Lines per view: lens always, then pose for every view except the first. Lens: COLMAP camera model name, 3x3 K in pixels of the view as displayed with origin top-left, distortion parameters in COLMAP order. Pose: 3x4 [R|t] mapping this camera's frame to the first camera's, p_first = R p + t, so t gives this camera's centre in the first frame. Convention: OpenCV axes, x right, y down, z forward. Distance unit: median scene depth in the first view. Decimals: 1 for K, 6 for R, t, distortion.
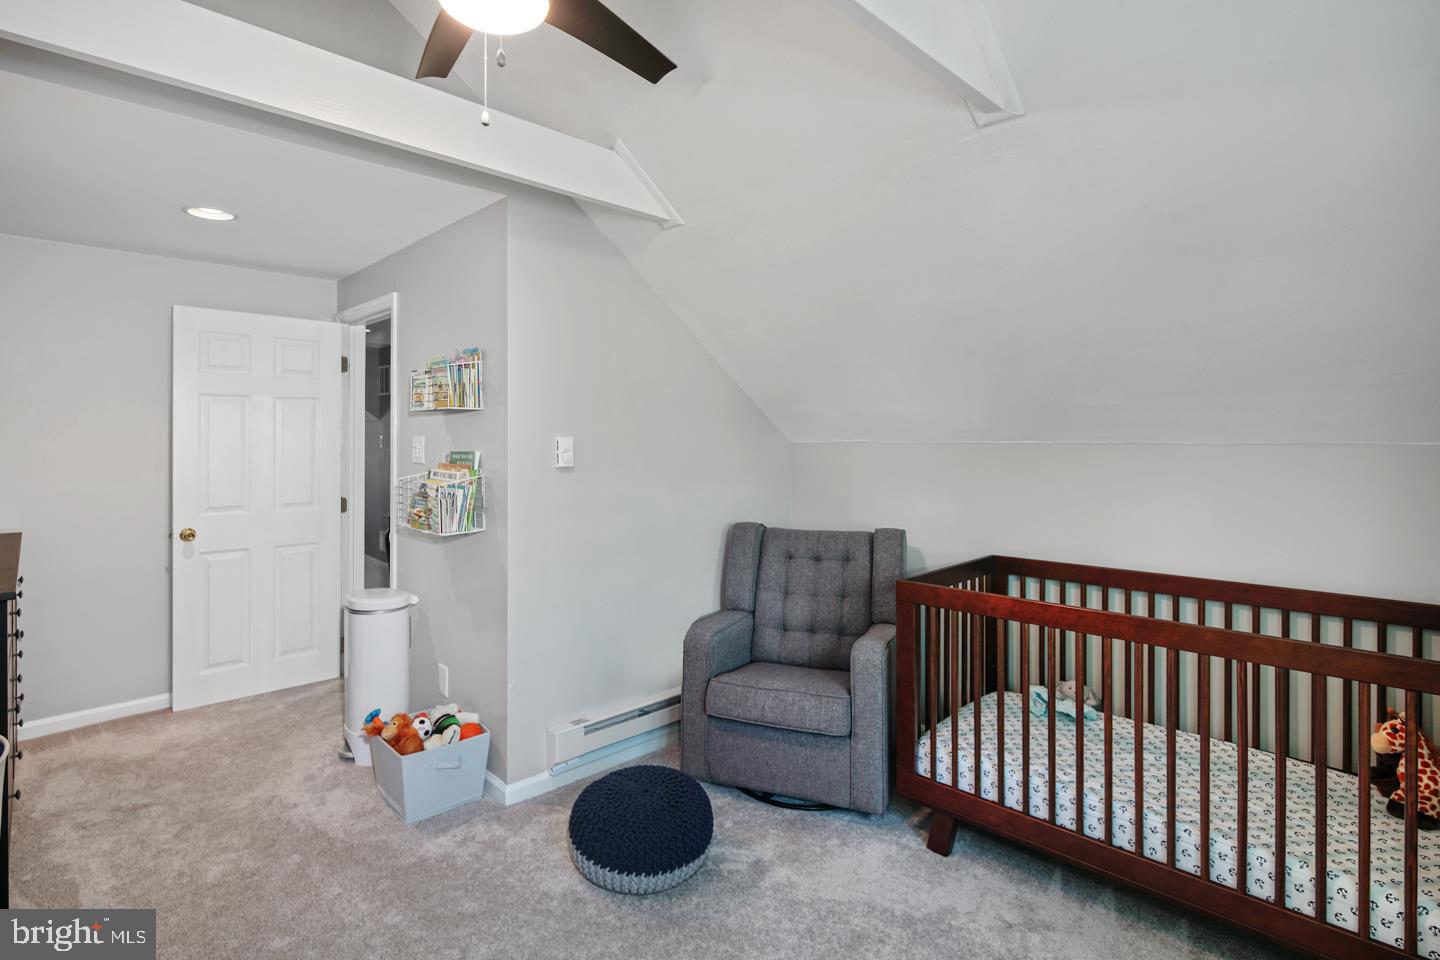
lens RADIAL K [[698.9, 0, 720.2], [0, 698.9, 435.0], [0, 0, 1]] dist [0.001459, -0.000072]
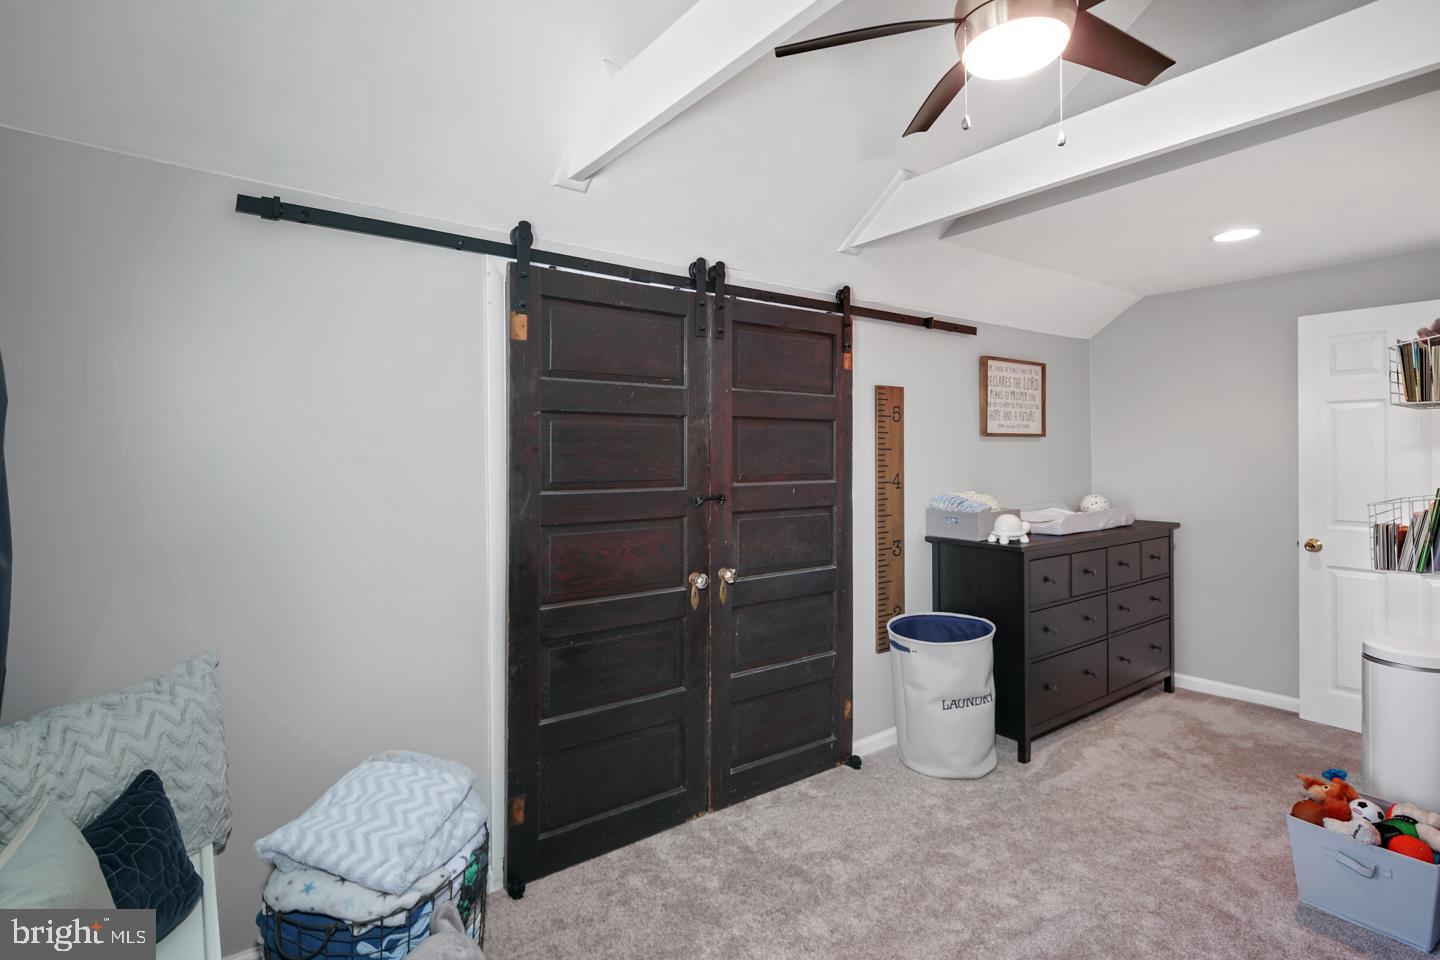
lens RADIAL K [[699.8, 0, 698.8], [0, 699.8, 422.5], [0, 0, 1]] dist [0.001525, -0.000534]
pose [[-0.126917, -0.042504, -0.991002, 0.469939], [0.004534, 0.999046, -0.043430, 0.011070], [0.991903, -0.010005, -0.126603, 0.362496]]
